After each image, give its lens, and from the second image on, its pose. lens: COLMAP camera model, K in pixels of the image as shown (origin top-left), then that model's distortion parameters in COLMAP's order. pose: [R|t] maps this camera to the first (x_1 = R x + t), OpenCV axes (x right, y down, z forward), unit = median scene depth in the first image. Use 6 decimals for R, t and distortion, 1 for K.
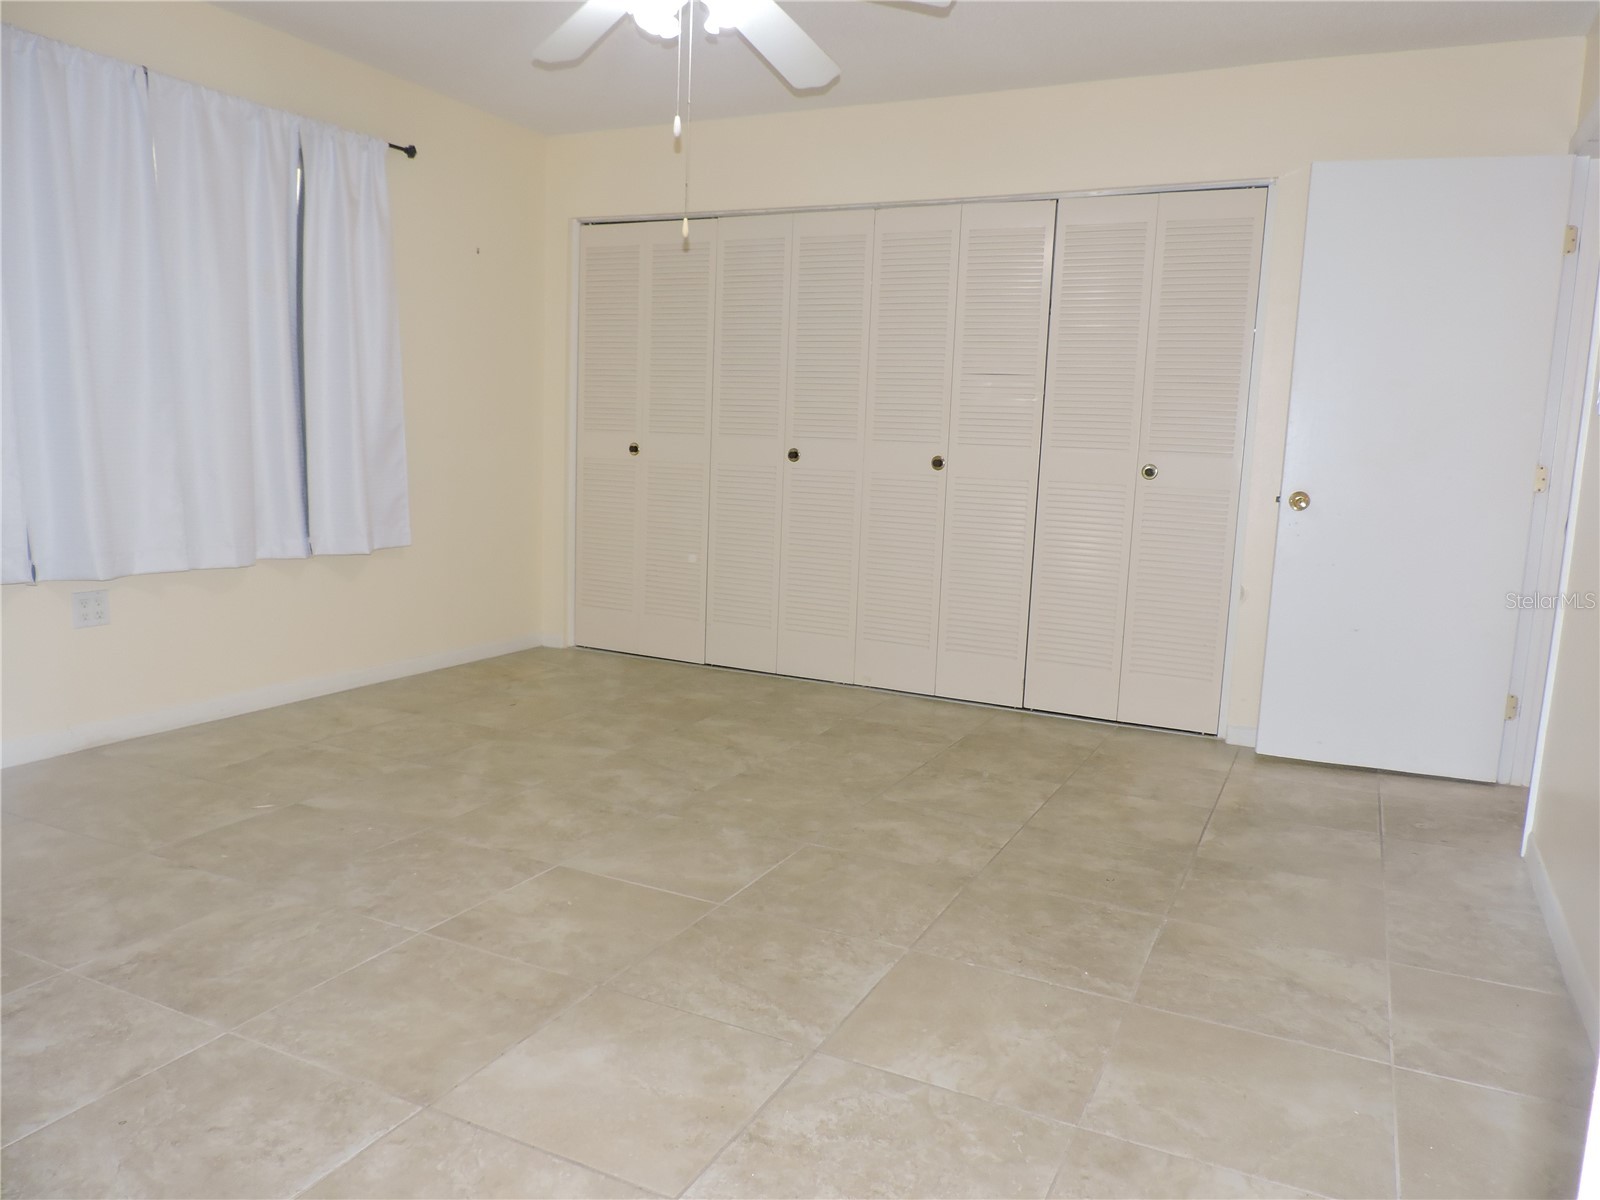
lens RADIAL K [[1141.5, 0, 801.1], [0, 1141.5, 599.9], [0, 0, 1]] dist [-0.021016, 0.005484]
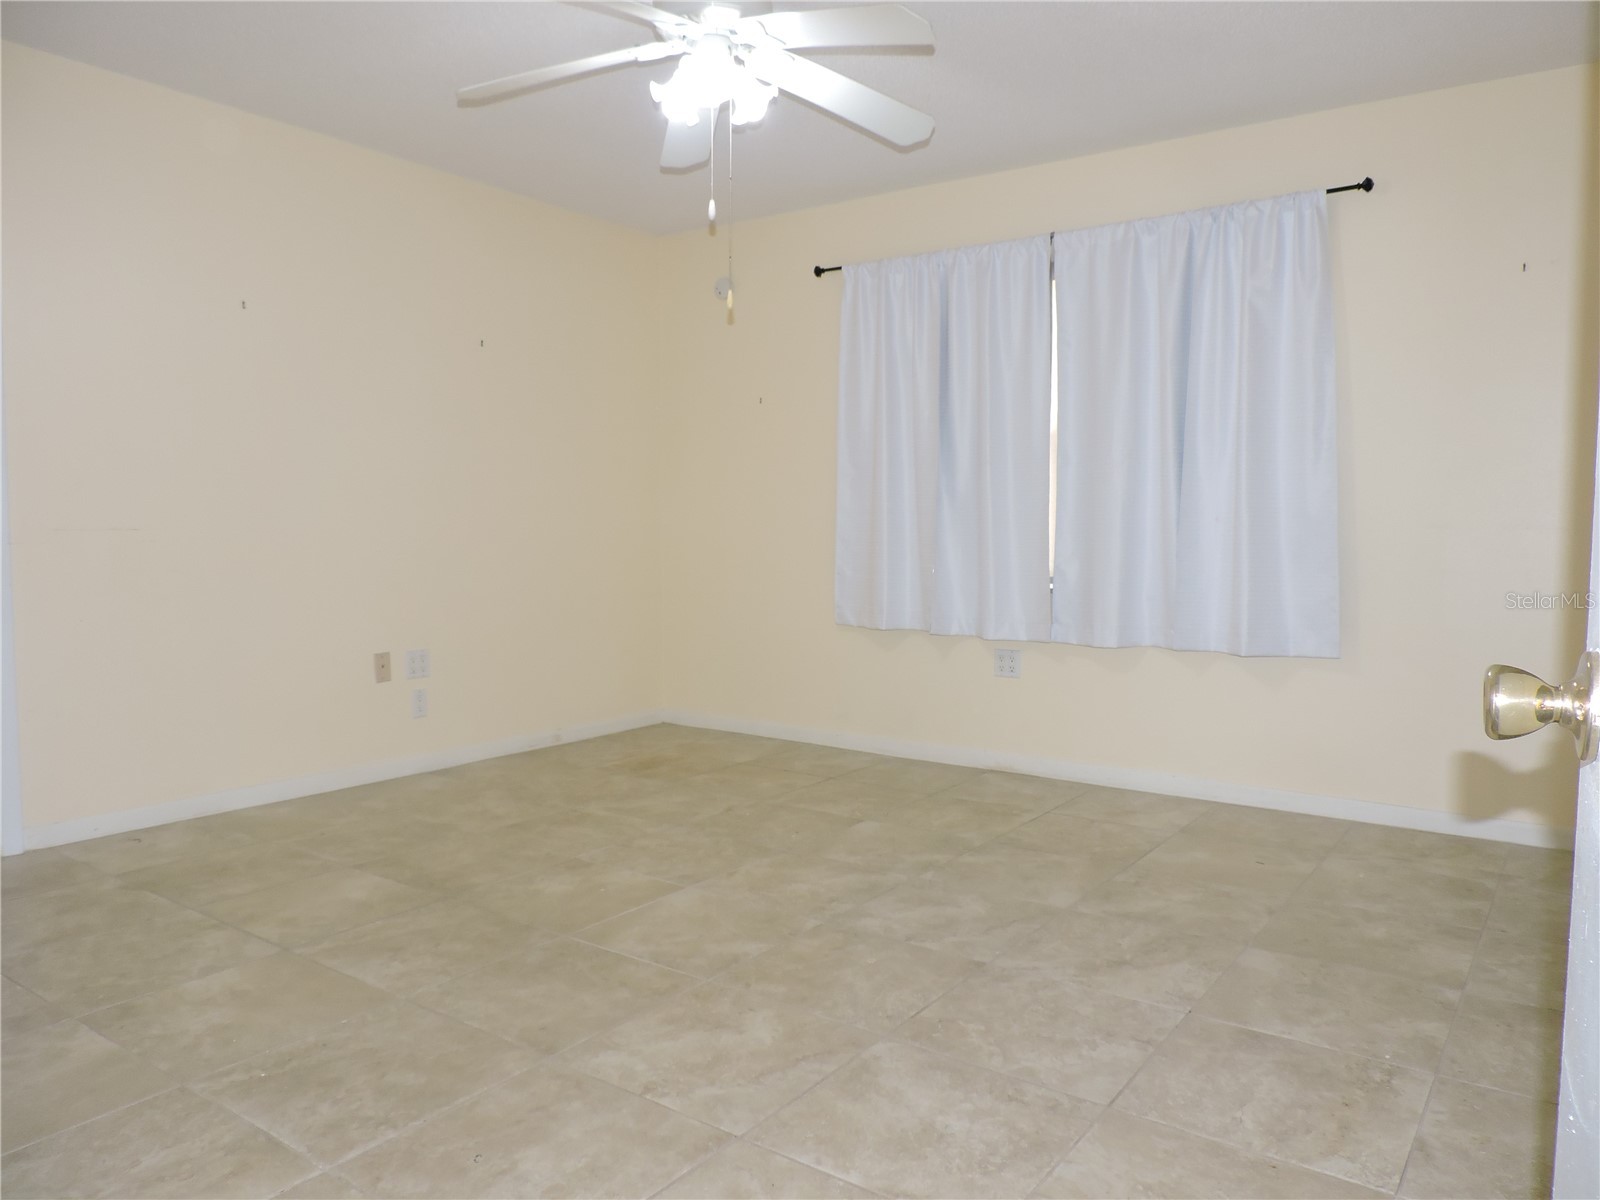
lens RADIAL K [[1141.5, 0, 811.9], [0, 1141.5, 589.3], [0, 0, 1]] dist [-0.021016, 0.005484]
pose [[-0.170566, 0.019434, -0.985155, 0.756509], [-0.148215, 0.987924, 0.045150, -0.111158], [0.974135, 0.153716, -0.165626, 1.089294]]
